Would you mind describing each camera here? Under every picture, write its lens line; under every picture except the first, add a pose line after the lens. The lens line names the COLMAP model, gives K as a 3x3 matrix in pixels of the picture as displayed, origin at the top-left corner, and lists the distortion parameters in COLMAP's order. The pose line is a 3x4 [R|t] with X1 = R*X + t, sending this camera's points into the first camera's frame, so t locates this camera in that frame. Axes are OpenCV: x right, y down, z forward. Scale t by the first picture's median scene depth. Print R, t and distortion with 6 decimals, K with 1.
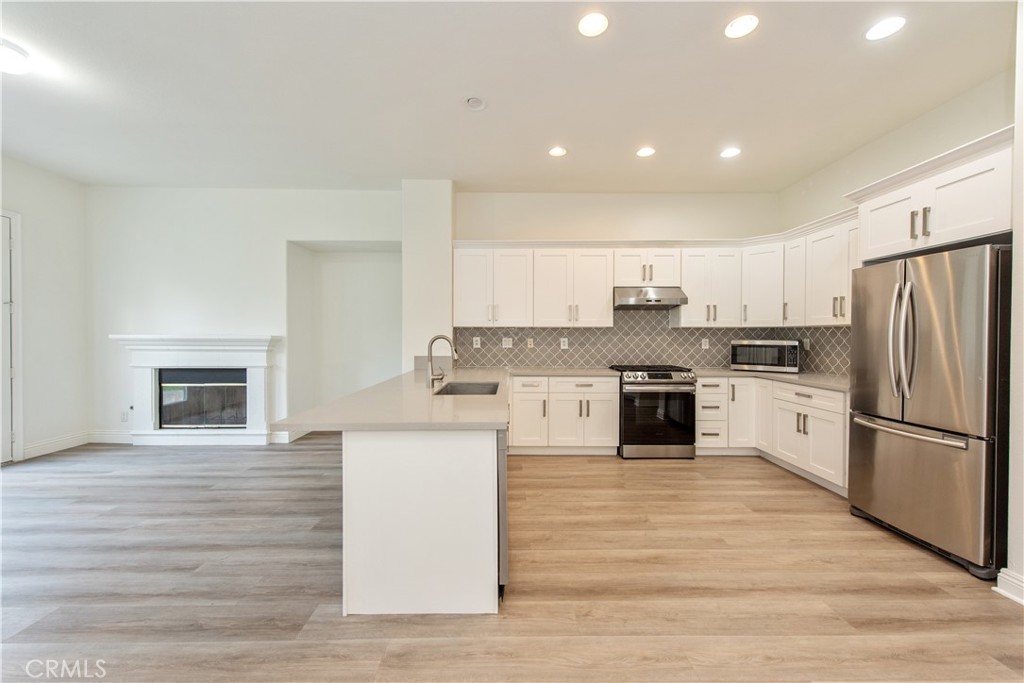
lens RADIAL K [[400.0, 0, 508.1], [0, 400.0, 340.4], [0, 0, 1]] dist [0.005461, -0.000924]
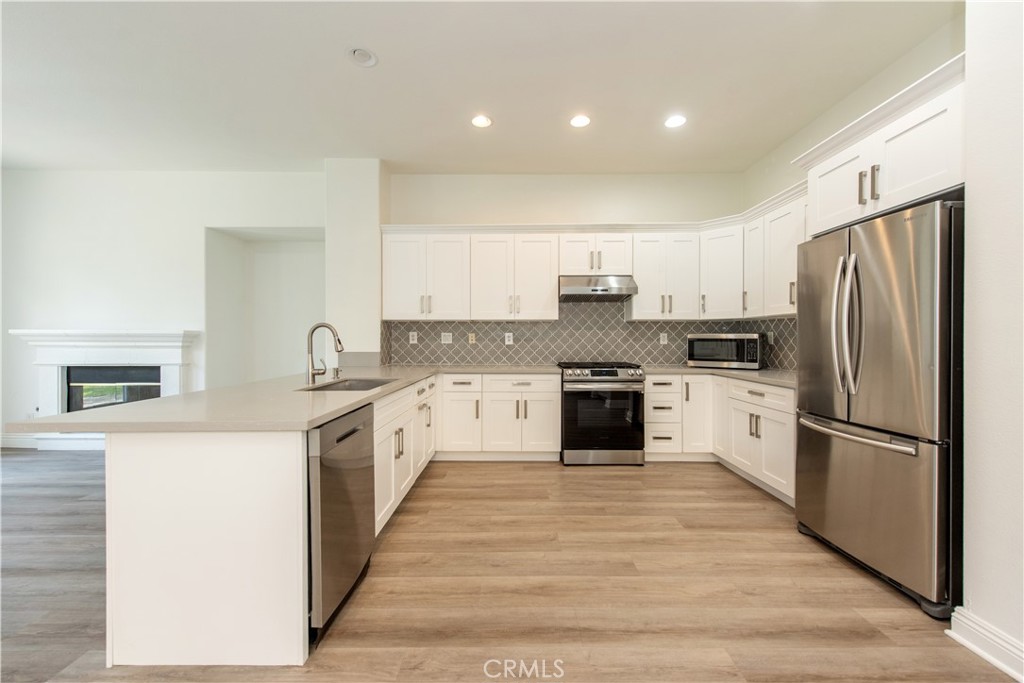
lens RADIAL K [[400.0, 0, 514.4], [0, 400.0, 341.3], [0, 0, 1]] dist [0.005461, -0.000924]
pose [[0.999936, -0.002125, -0.011081, 0.254318], [0.002018, 0.999951, -0.009651, 0.035219], [0.011101, 0.009628, 0.999892, 0.134964]]
